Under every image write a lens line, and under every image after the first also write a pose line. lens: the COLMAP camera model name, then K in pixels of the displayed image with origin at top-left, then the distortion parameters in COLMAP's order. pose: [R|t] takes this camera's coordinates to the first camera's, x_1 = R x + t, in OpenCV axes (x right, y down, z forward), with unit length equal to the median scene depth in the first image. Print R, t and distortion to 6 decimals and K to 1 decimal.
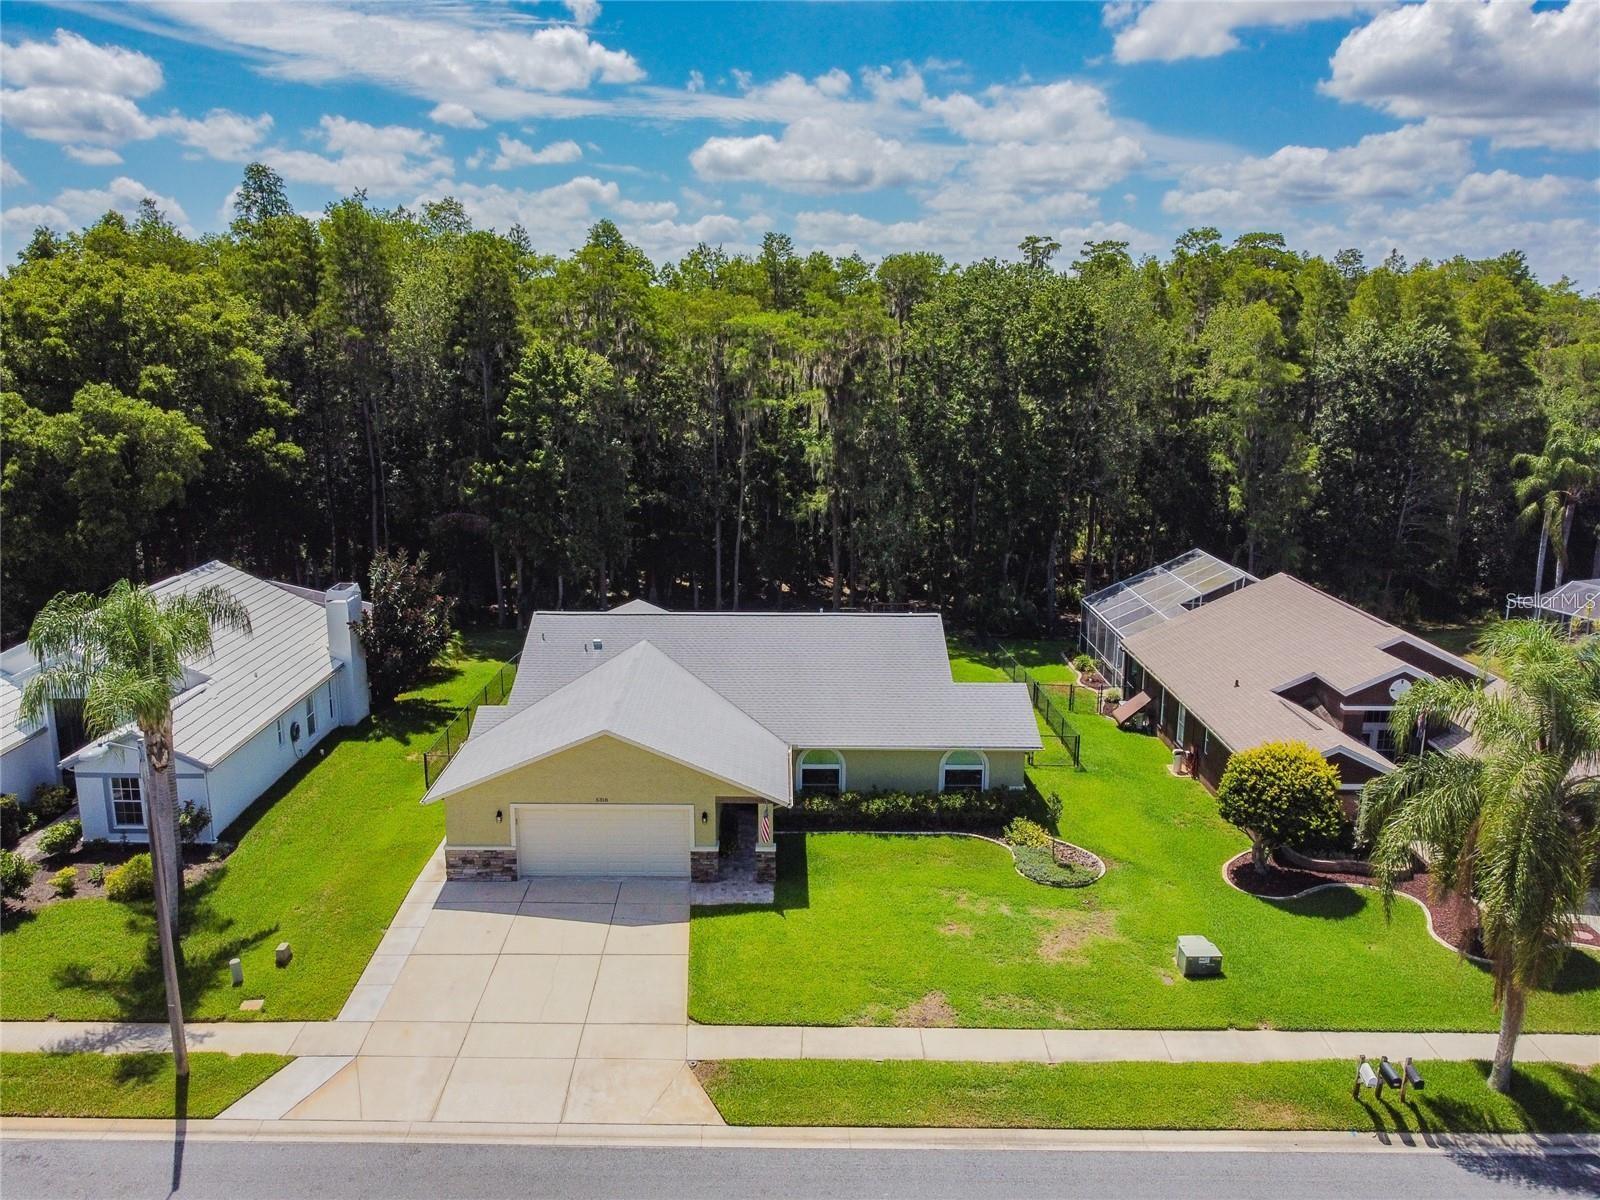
lens RADIAL K [[1201.1, 0, 800.0], [0, 1201.1, 600.0], [0, 0, 1]] dist [-0.003649, 0.003963]
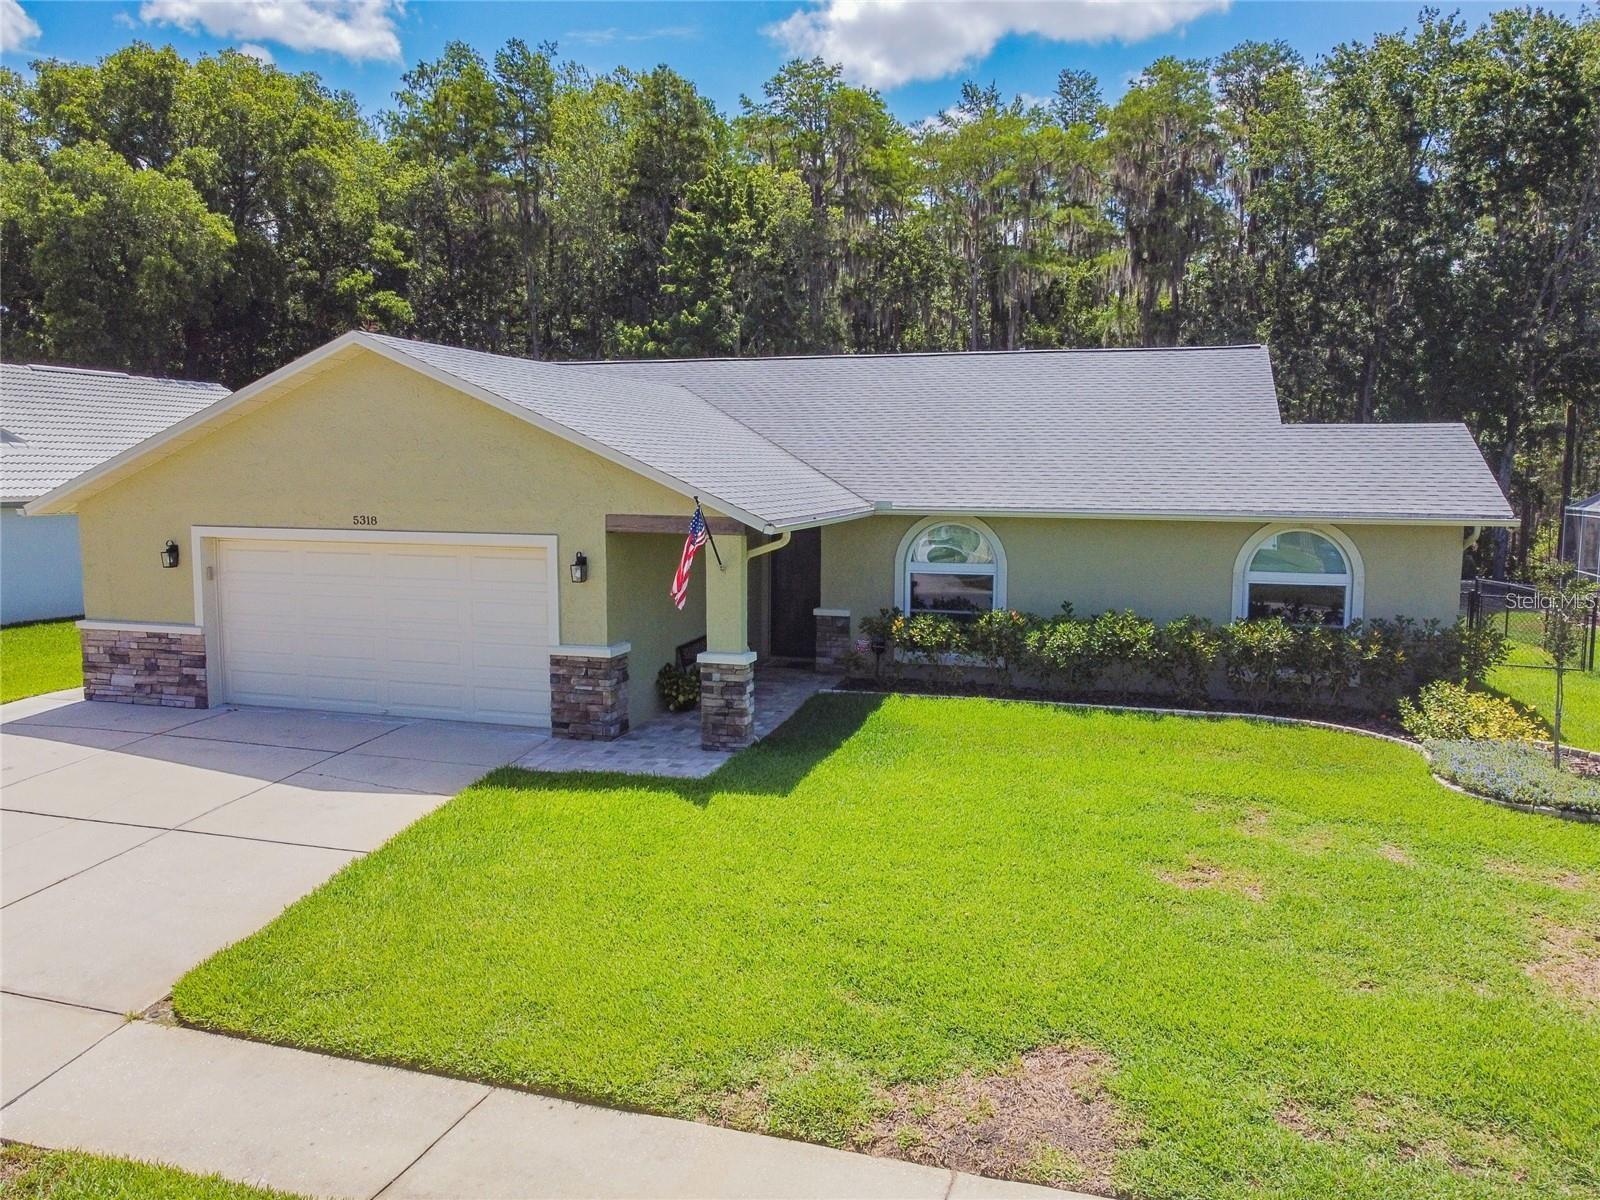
lens RADIAL K [[1211.8, 0, 800.0], [0, 1211.8, 600.0], [0, 0, 1]] dist [-0.008891, -0.000971]
pose [[0.952407, 0.026911, -0.303640, 0.114078], [-0.062368, 0.992227, -0.107687, 0.229300], [0.298382, 0.121500, 0.946682, 0.633522]]
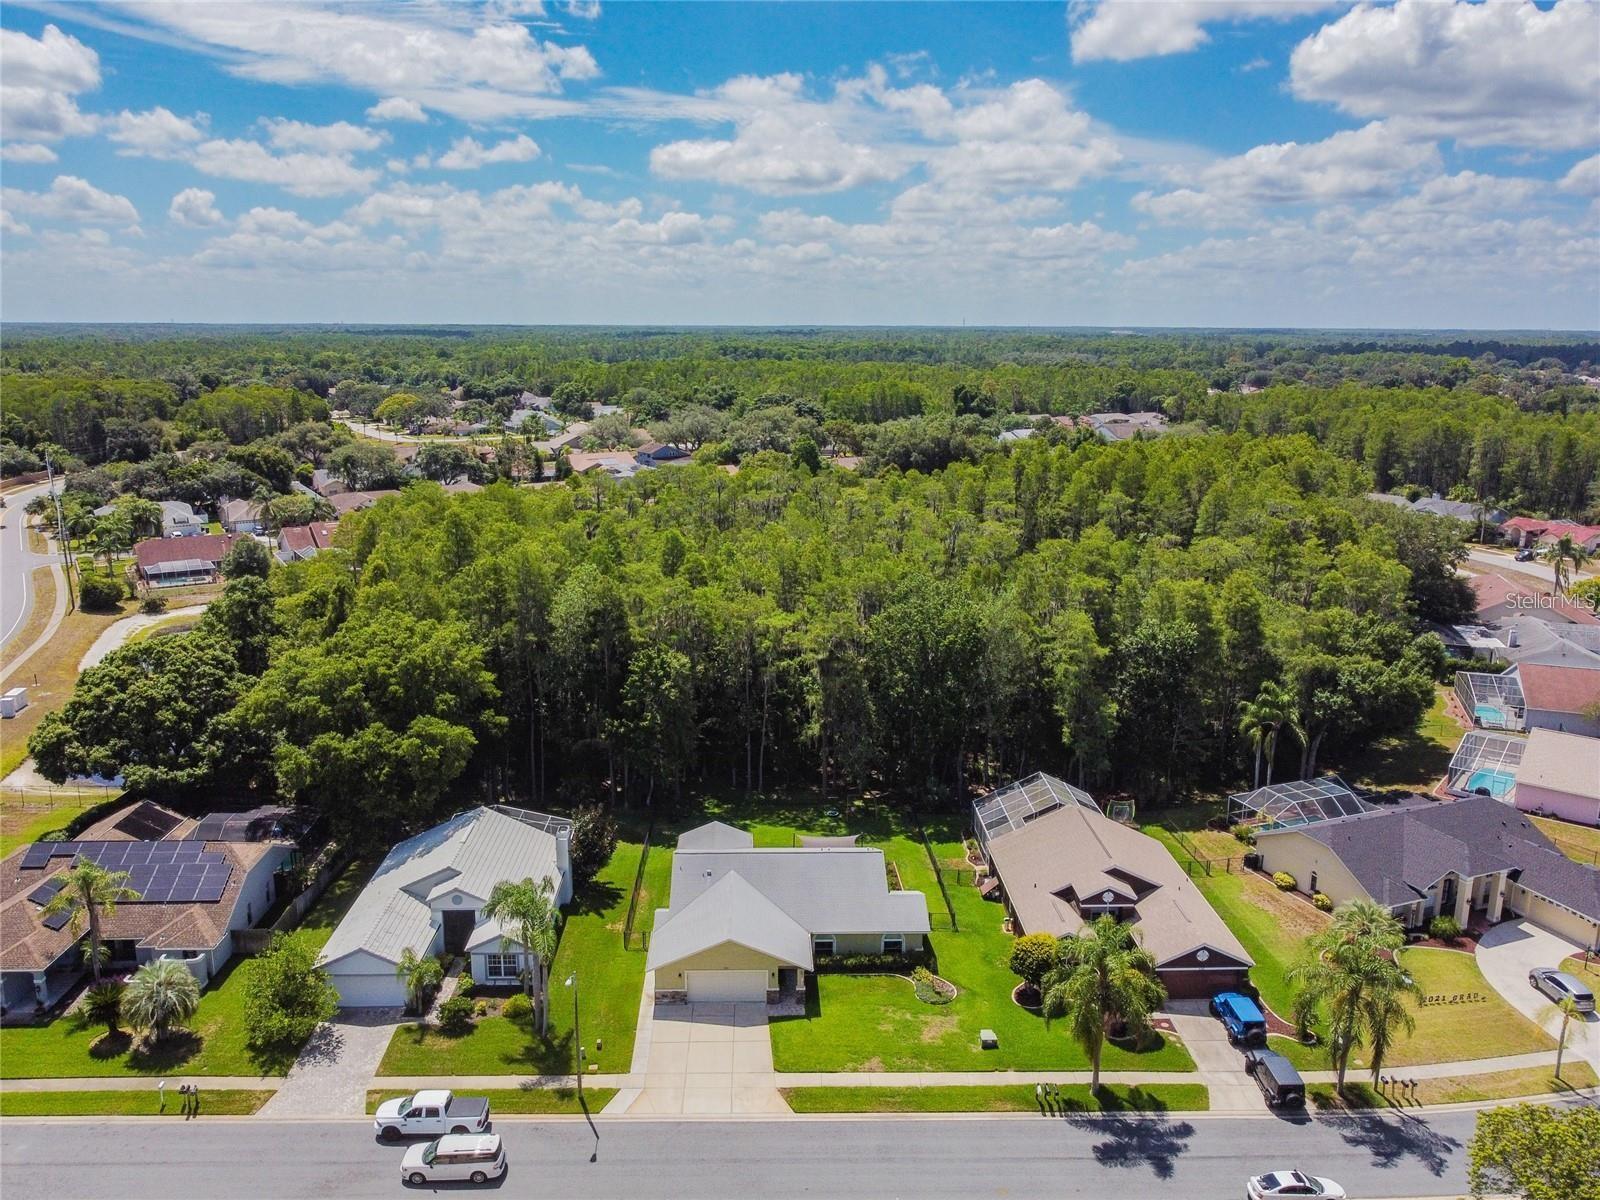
lens RADIAL K [[1201.1, 0, 800.0], [0, 1201.1, 600.0], [0, 0, 1]] dist [-0.003649, 0.003963]
pose [[0.999730, -0.005398, 0.022603, -0.075741], [0.005410, 0.999985, -0.000458, -0.503416], [-0.022600, 0.000580, 0.999744, -1.198011]]
